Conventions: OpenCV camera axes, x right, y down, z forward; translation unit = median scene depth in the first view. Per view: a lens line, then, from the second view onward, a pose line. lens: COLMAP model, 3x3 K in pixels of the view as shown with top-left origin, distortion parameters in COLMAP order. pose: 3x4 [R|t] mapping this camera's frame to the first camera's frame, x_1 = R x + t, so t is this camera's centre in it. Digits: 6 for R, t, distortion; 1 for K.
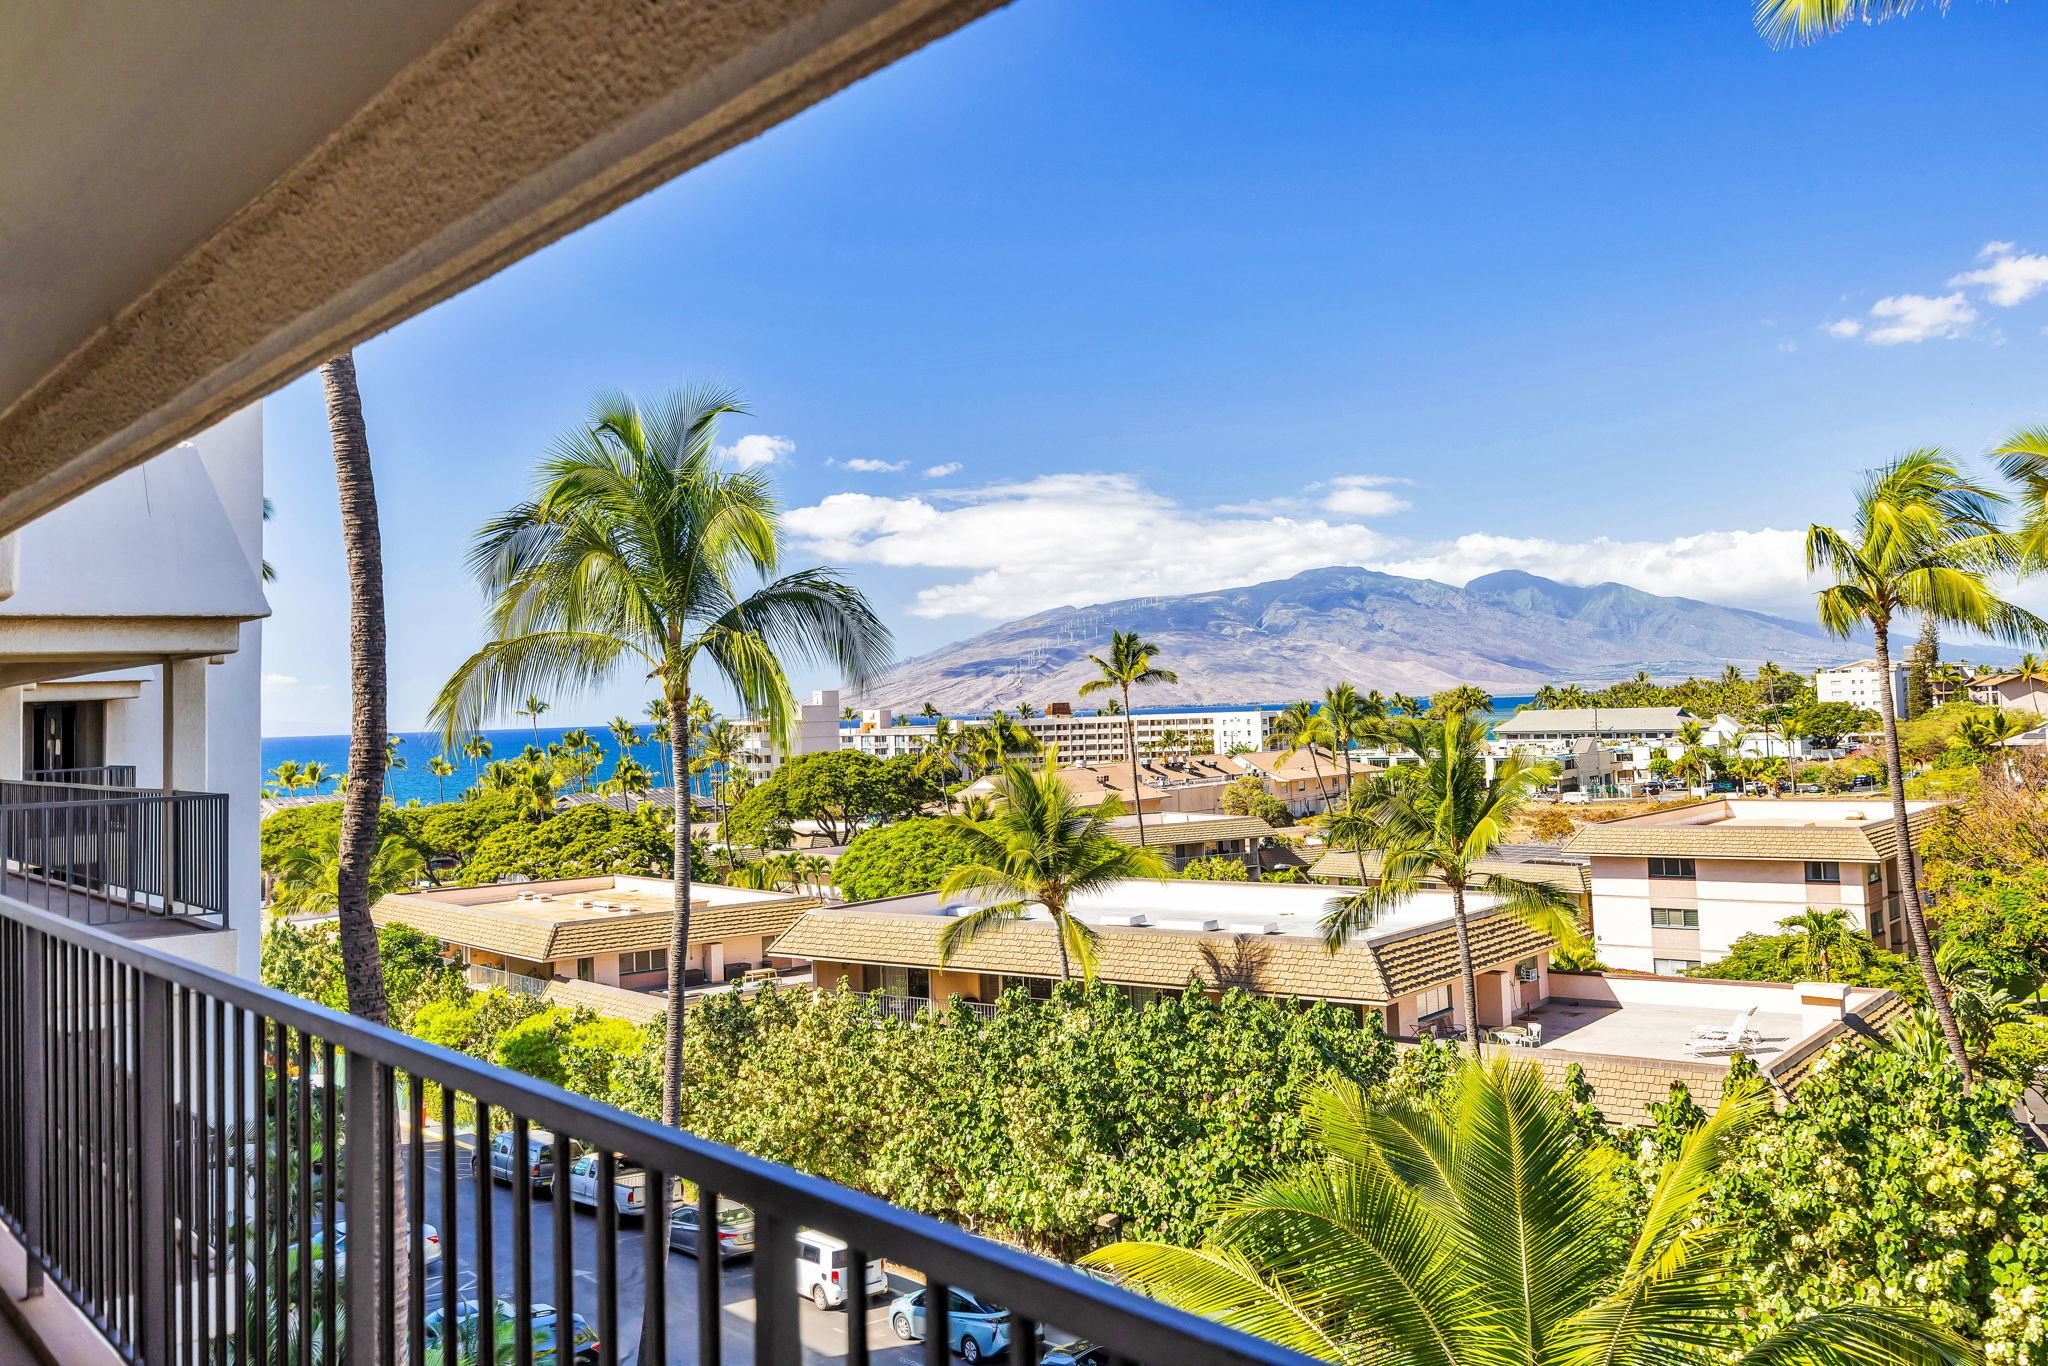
lens RADIAL K [[1928.5, 0, 958.6], [0, 1928.5, 644.4], [0, 0, 1]] dist [0.007532, 0.000000]
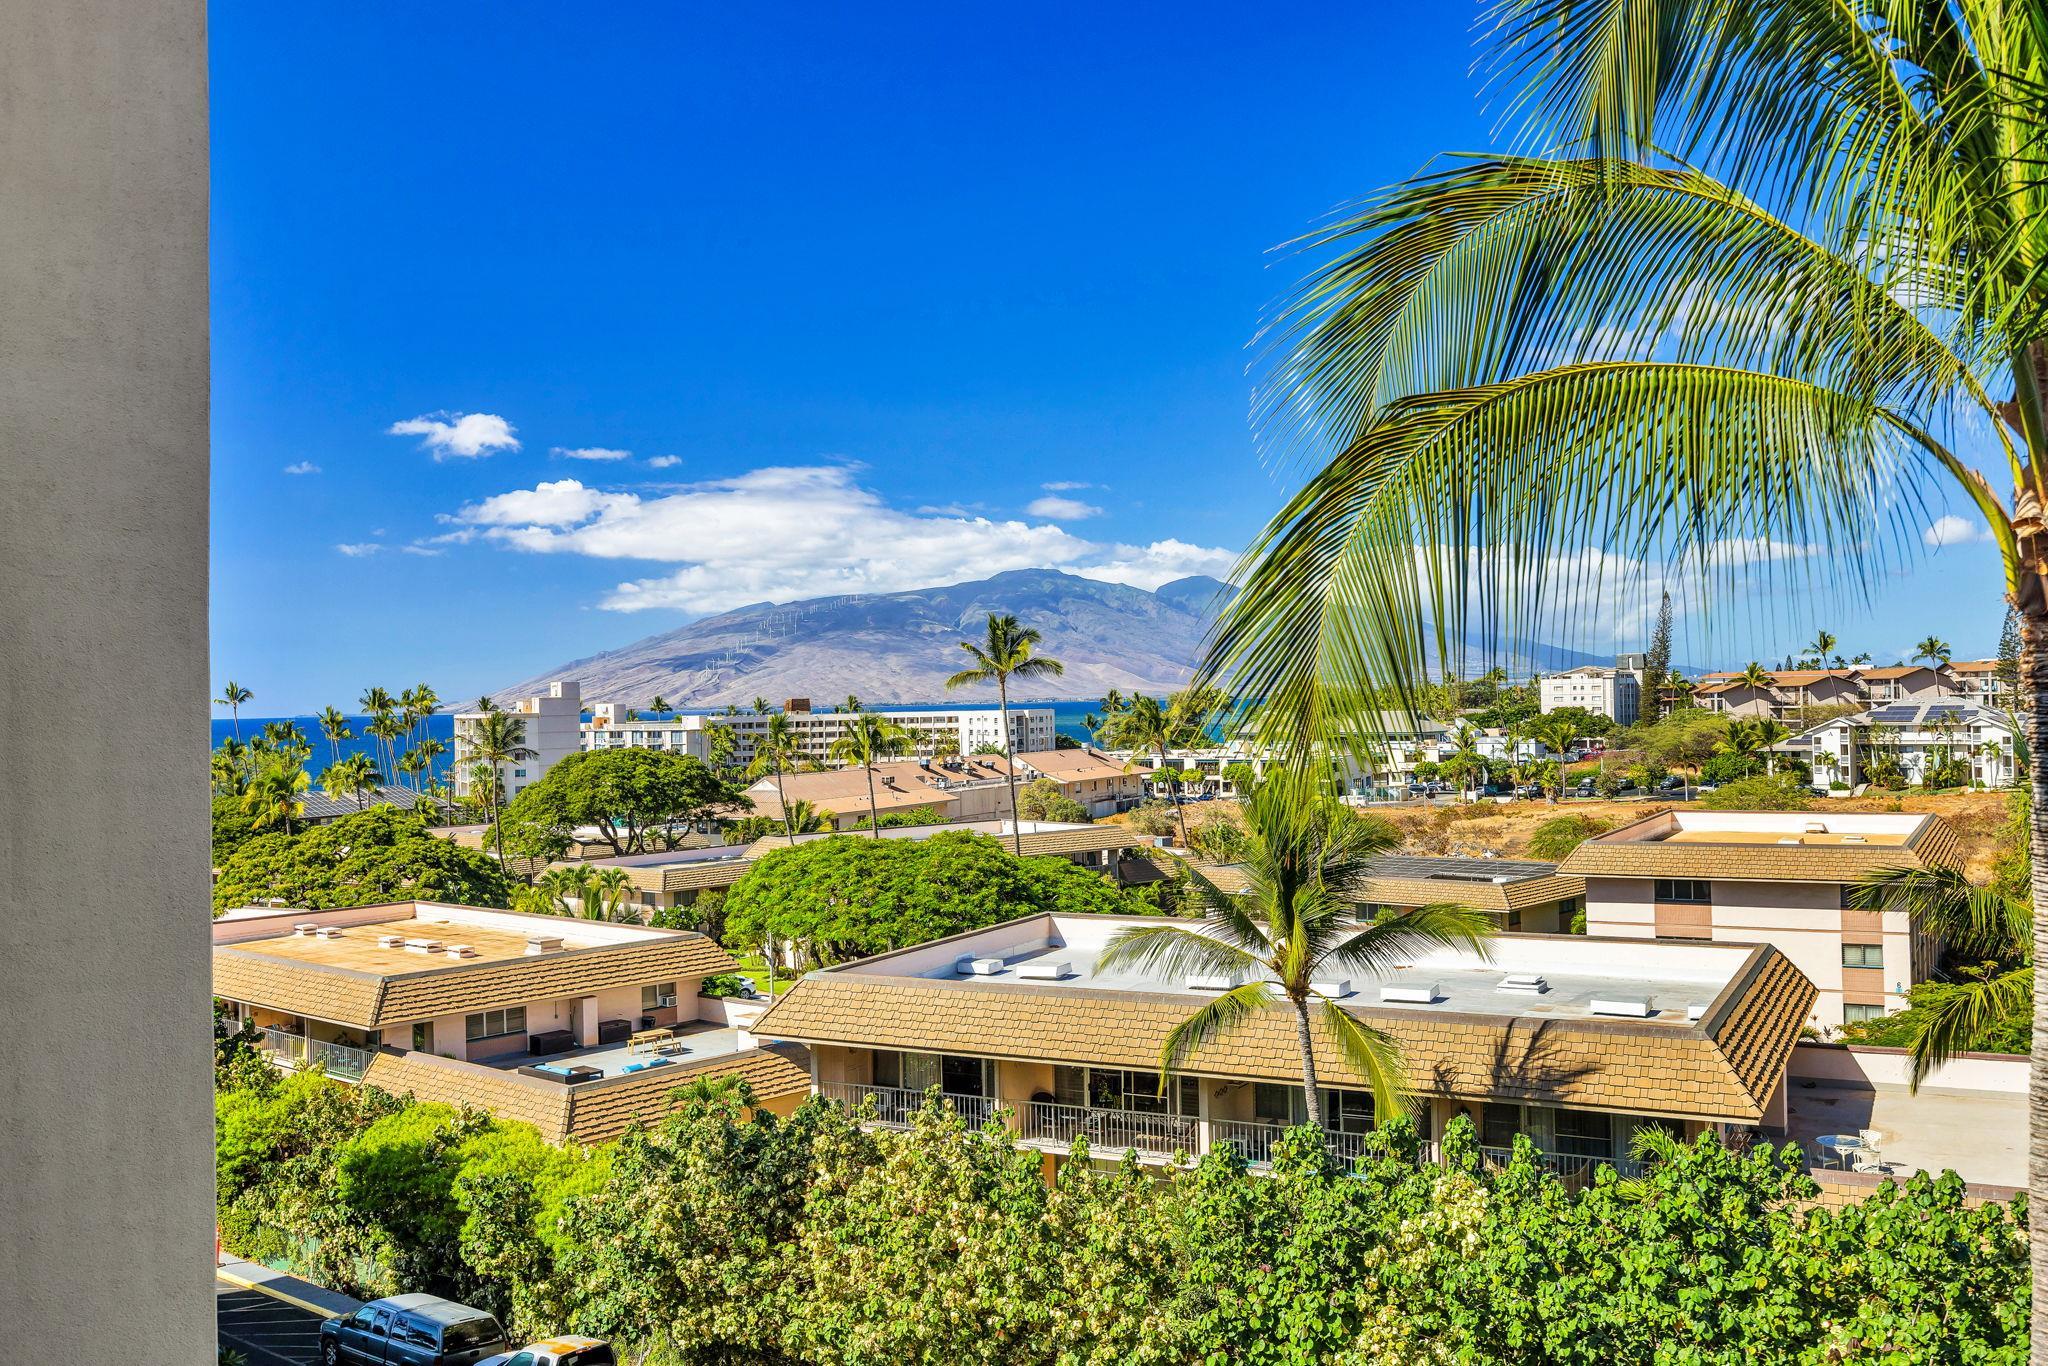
lens RADIAL K [[1928.5, 0, 984.5], [0, 1928.5, 696.7], [0, 0, 1]] dist [0.007532, 0.000000]
pose [[0.985532, 0.012520, 0.169027, -0.047901], [-0.017303, 0.999490, 0.026853, 0.004835], [-0.168604, -0.029389, 0.985246, 0.098997]]
